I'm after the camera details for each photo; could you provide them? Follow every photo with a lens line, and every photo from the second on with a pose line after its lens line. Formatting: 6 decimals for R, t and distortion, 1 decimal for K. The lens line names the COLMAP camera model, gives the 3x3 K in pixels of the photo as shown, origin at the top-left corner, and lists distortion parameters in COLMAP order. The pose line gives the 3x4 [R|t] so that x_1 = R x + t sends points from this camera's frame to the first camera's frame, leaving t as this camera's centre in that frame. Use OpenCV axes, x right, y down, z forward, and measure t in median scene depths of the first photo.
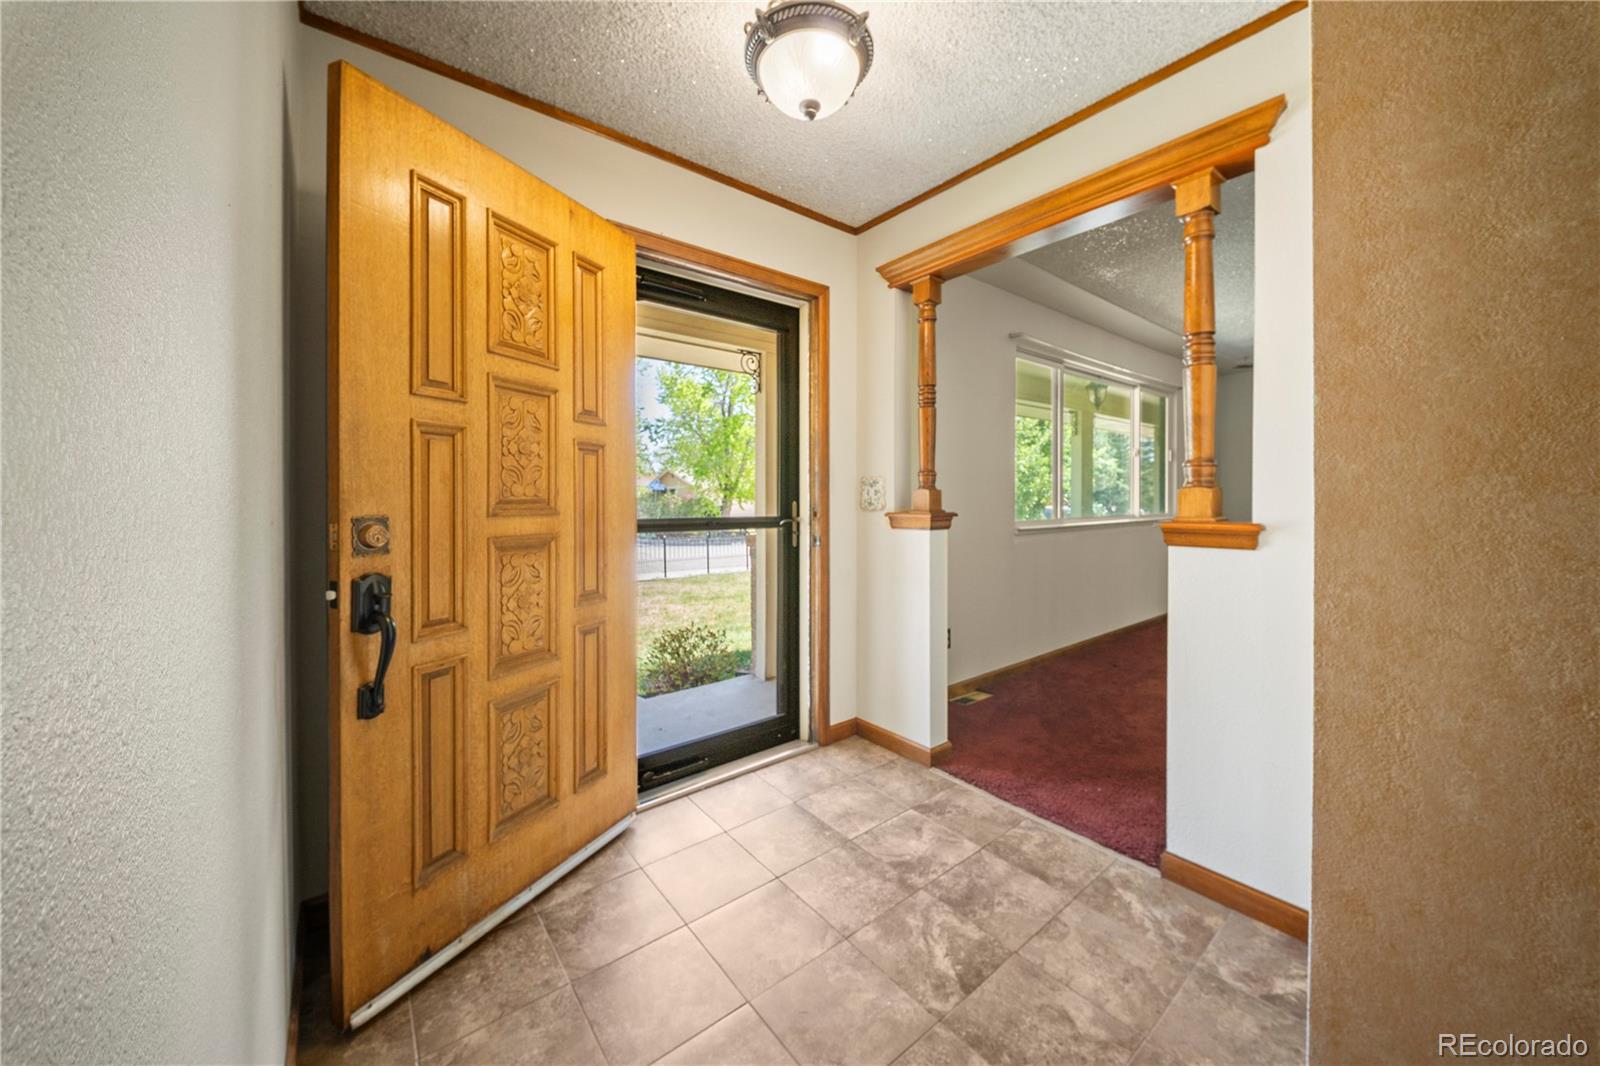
lens RADIAL K [[569.7, 0, 800.4], [0, 569.7, 496.4], [0, 0, 1]] dist [0.000648, -0.000026]
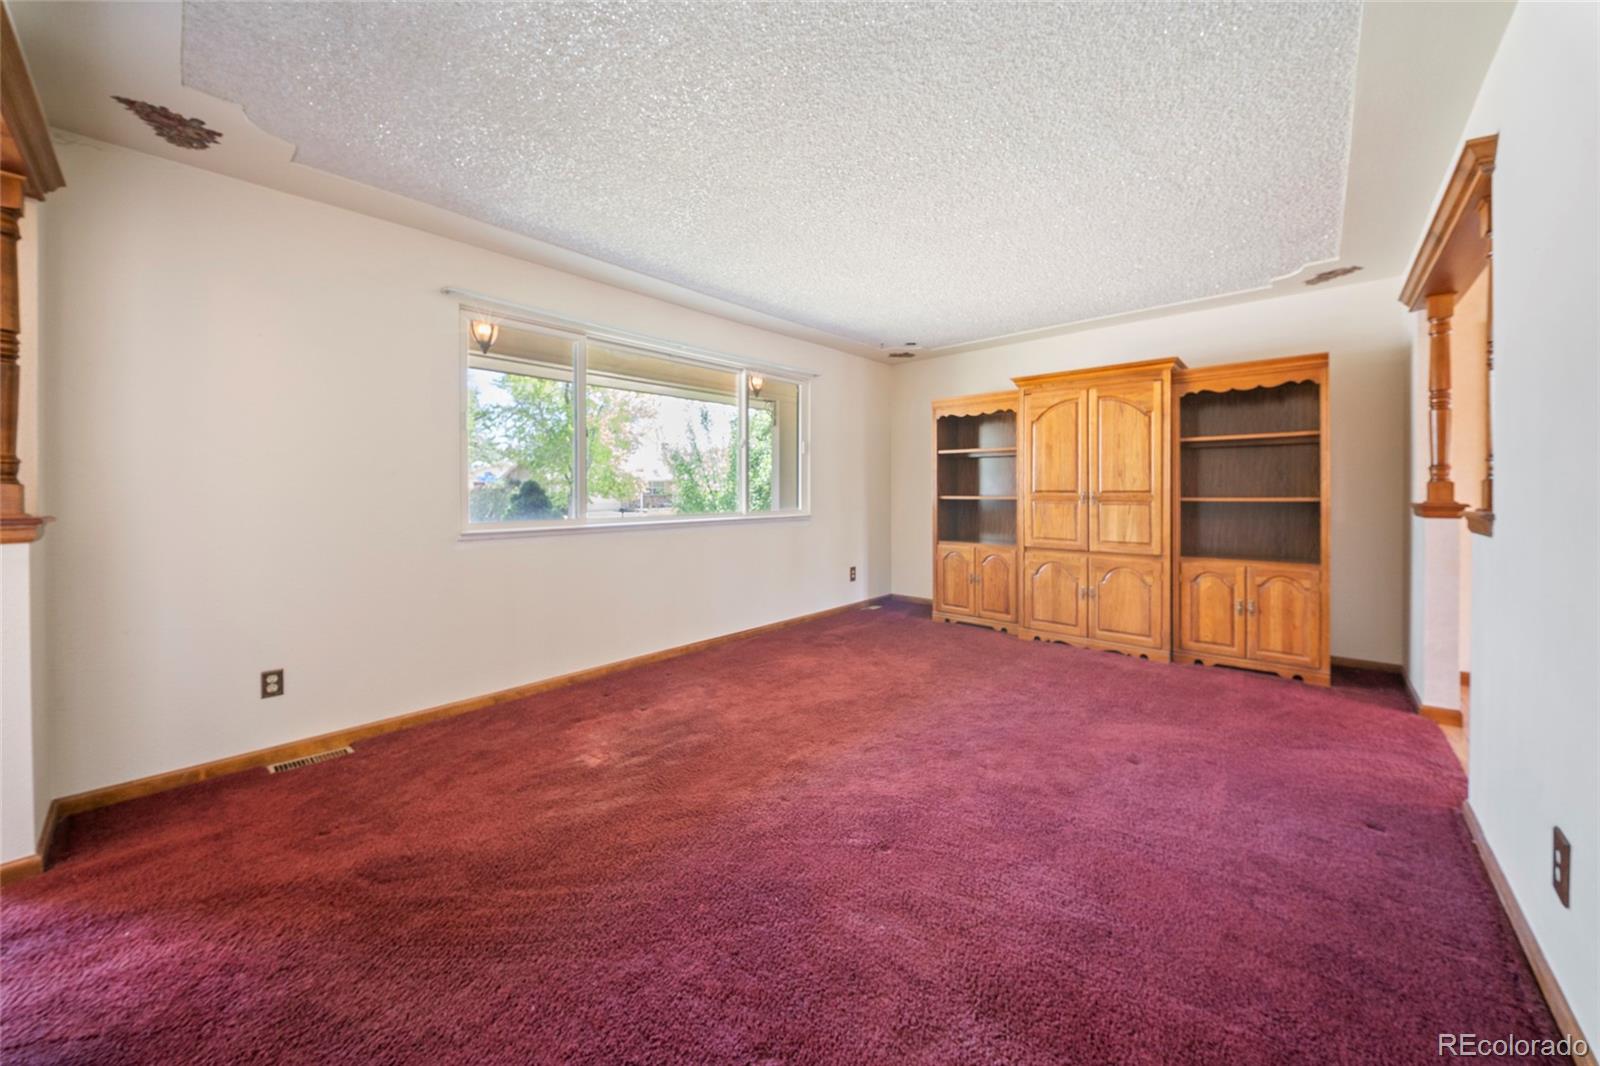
lens RADIAL K [[569.7, 0, 800.4], [0, 569.7, 496.4], [0, 0, 1]] dist [0.000648, -0.000026]
pose [[0.987423, -0.001483, 0.158094, 0.499463], [-0.000559, 0.999917, 0.012871, -0.004177], [-0.158100, -0.012797, 0.987340, 0.086673]]
